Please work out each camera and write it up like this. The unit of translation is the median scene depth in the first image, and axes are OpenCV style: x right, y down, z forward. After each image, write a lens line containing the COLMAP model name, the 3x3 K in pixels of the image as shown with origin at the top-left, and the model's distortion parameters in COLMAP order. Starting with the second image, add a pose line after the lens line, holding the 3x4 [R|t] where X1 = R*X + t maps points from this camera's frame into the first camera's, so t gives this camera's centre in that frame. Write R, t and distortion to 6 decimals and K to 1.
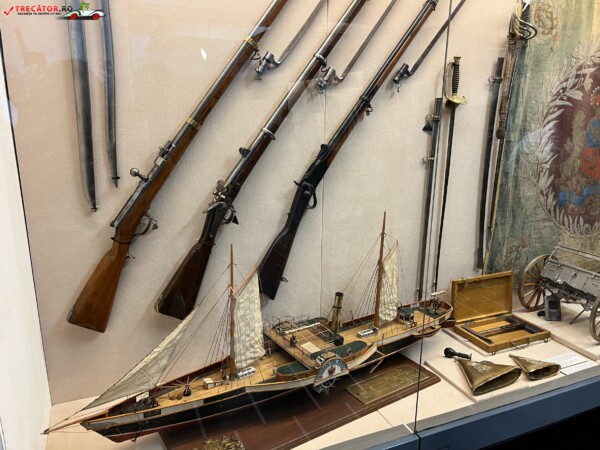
lens RADIAL K [[459.4, 0, 300.9], [0, 459.4, 223.1], [0, 0, 1]] dist [0.040627, -0.013964]
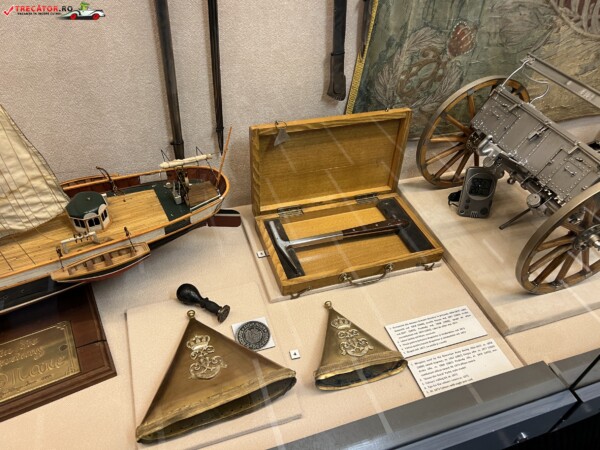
lens RADIAL K [[459.4, 0, 298.3], [0, 459.4, 224.5], [0, 0, 1]] dist [0.040627, -0.013964]
pose [[0.995122, 0.094647, -0.027809, 0.373376], [-0.070354, 0.878530, 0.472477, -0.002517], [0.069149, -0.468216, 0.880904, 0.548068]]
